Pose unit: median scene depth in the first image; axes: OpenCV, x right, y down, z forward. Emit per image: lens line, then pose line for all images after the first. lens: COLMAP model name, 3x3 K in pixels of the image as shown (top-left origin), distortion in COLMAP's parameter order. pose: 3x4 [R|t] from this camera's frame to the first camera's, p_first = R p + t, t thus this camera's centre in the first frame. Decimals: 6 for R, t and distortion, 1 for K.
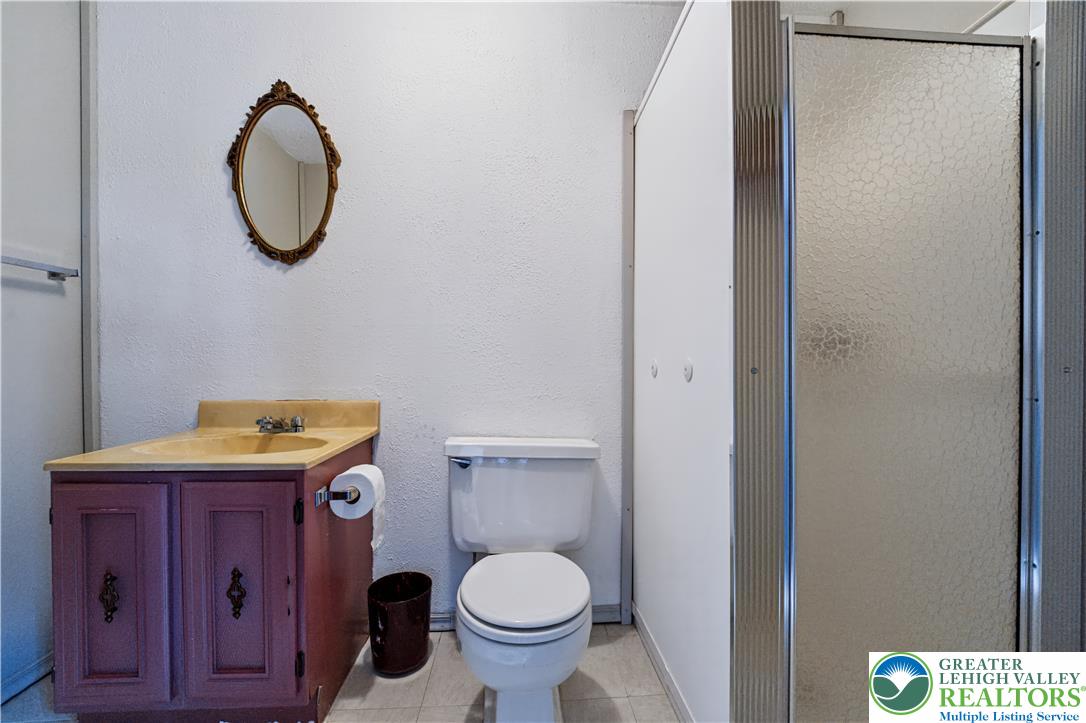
lens RADIAL K [[447.5, 0, 540.7], [0, 447.5, 365.1], [0, 0, 1]] dist [-0.008867, -0.004177]
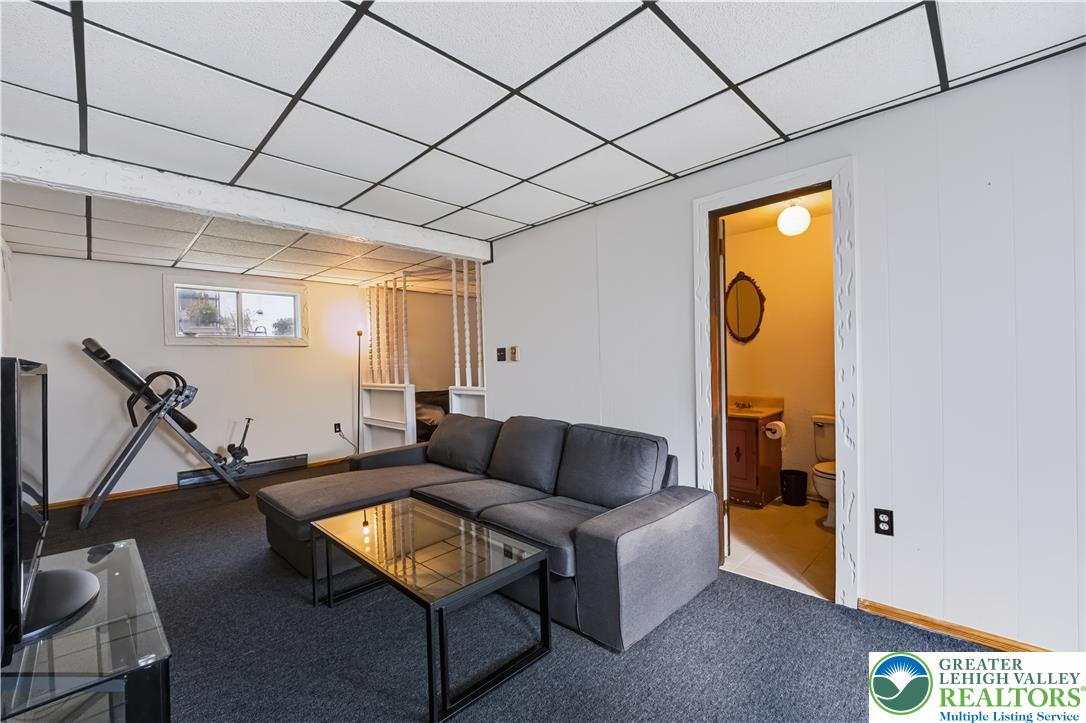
lens RADIAL K [[447.5, 0, 544.1], [0, 447.5, 363.5], [0, 0, 1]] dist [-0.008867, -0.004177]
pose [[0.667841, -0.009372, -0.744245, 0.603161], [0.010435, 0.999940, -0.003228, -0.118988], [0.744231, -0.005610, 0.667899, -1.662220]]
